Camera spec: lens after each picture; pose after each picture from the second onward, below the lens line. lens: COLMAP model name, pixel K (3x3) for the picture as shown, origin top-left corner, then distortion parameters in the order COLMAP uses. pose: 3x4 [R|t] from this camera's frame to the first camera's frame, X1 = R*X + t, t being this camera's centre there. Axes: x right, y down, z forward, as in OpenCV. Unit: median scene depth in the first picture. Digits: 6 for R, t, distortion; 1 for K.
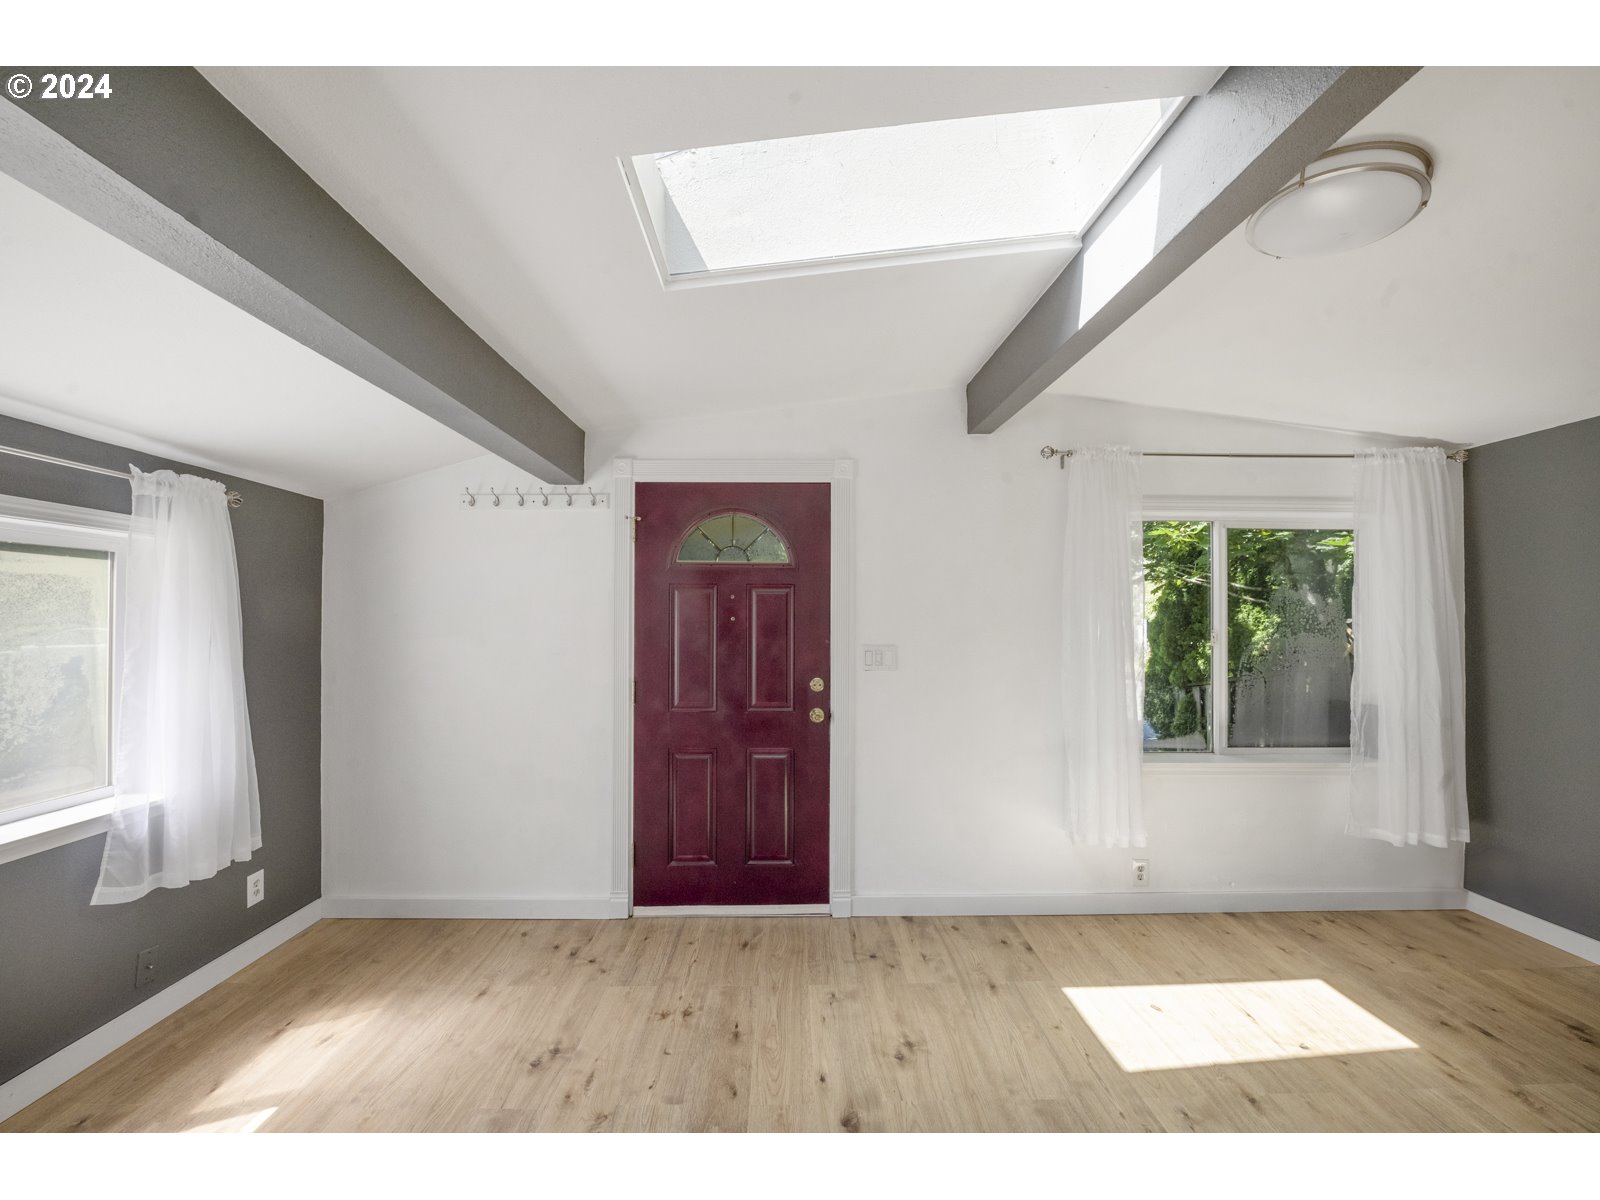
lens RADIAL K [[638.3, 0, 820.0], [0, 638.3, 610.9], [0, 0, 1]] dist [-0.013147, 0.001191]
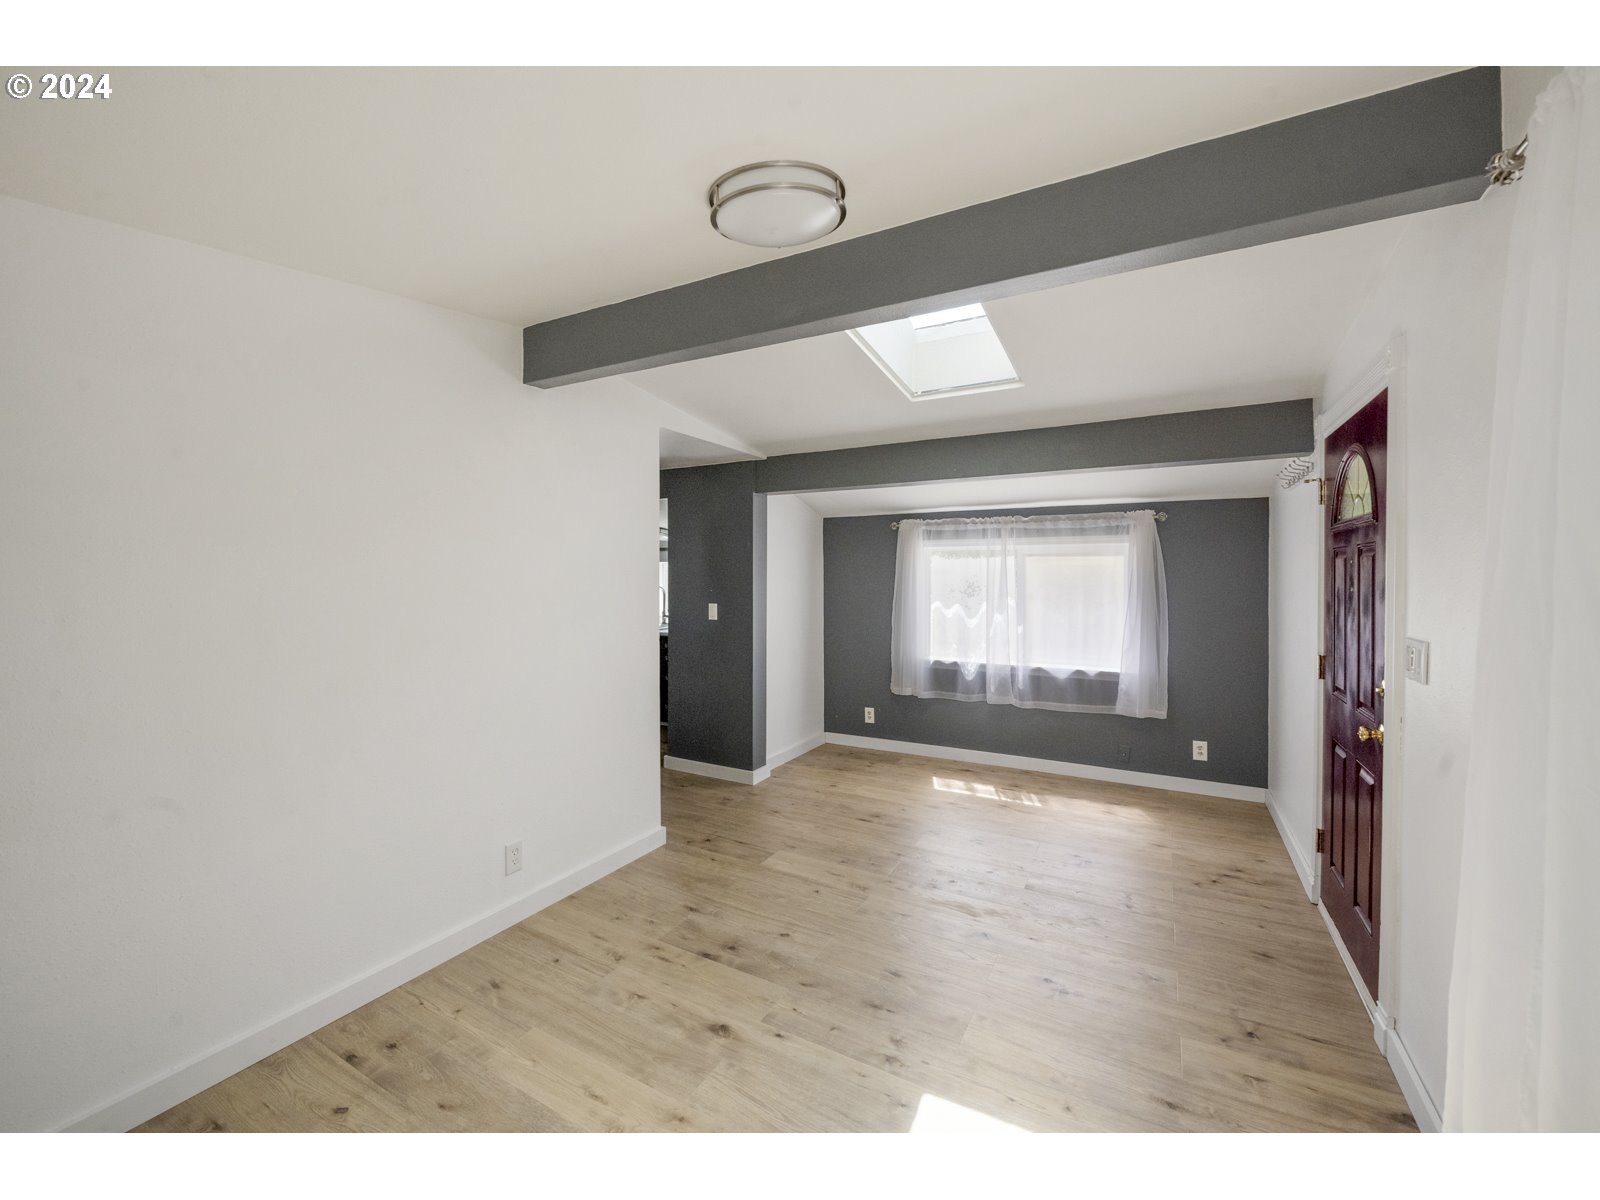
lens RADIAL K [[659.2, 0, 809.3], [0, 659.2, 578.0], [0, 0, 1]] dist [-0.005281, -0.000081]
pose [[-0.496587, -0.001315, -0.867986, 0.916991], [0.005482, 0.999974, -0.004652, -0.000945], [0.867969, -0.007068, -0.496567, 0.834628]]
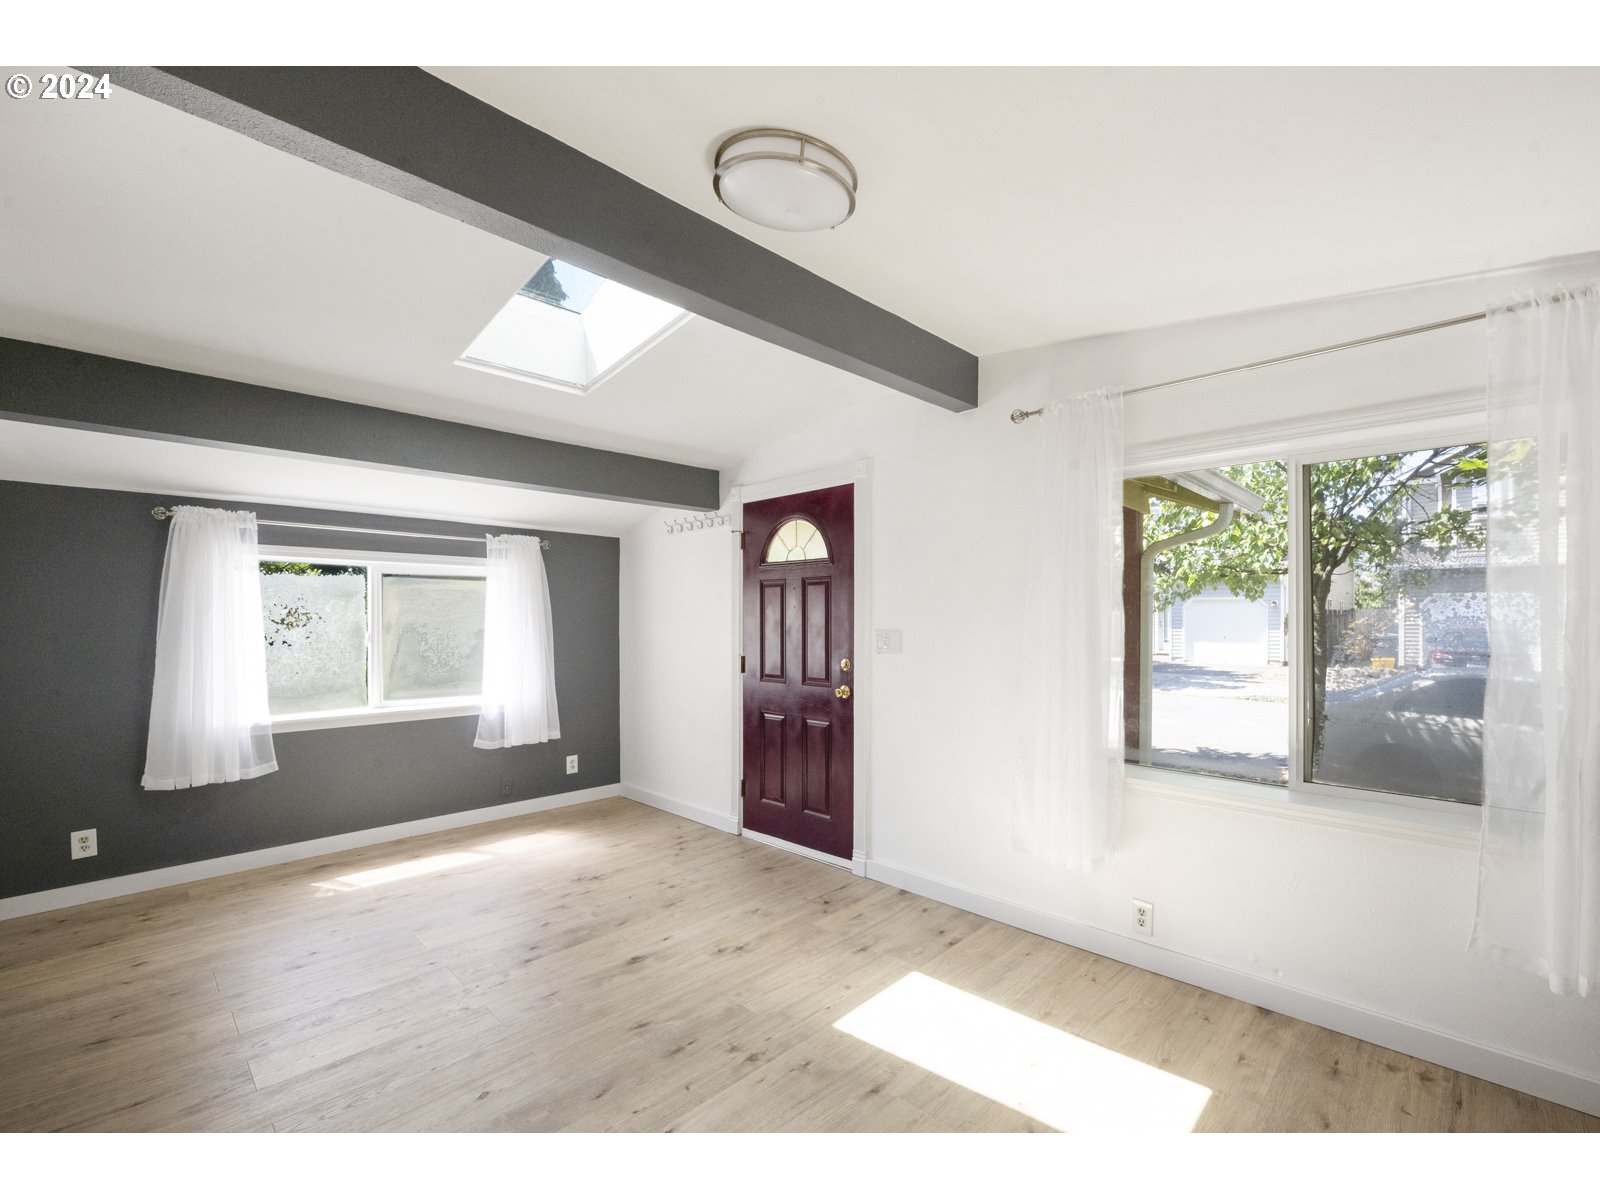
lens RADIAL K [[685.9, 0, 871.0], [0, 685.9, 617.5], [0, 0, 1]] dist [-0.010554, 0.000344]
pose [[0.734964, -0.006631, -0.678074, 0.866785], [0.012569, 0.999914, 0.003845, 0.028995], [0.677990, -0.011348, 0.734984, 0.145788]]
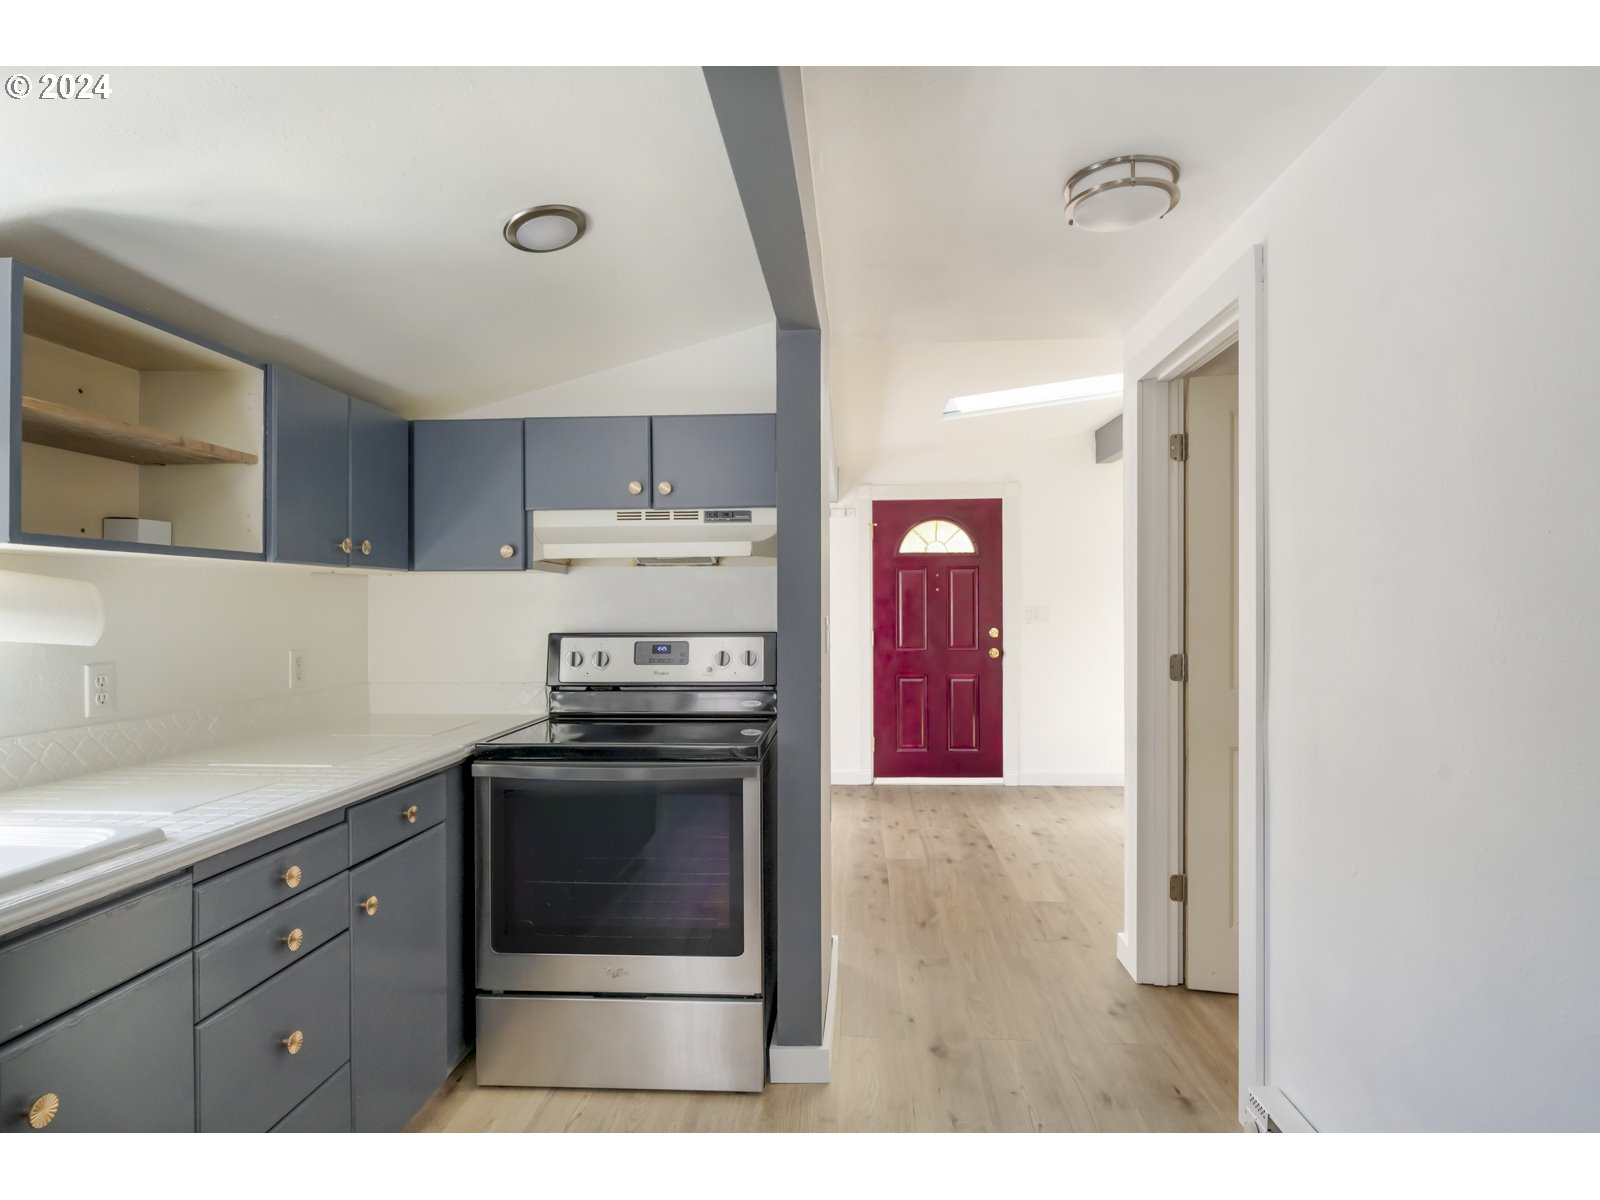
lens RADIAL K [[836.3, 0, 796.0], [0, 836.3, 614.5], [0, 0, 1]] dist [-0.003530, 0.007073]
pose [[0.996948, -0.006170, -0.077829, -0.322897], [0.007340, 0.999864, 0.014755, 0.040439], [0.077728, -0.015281, 0.996858, -1.025346]]
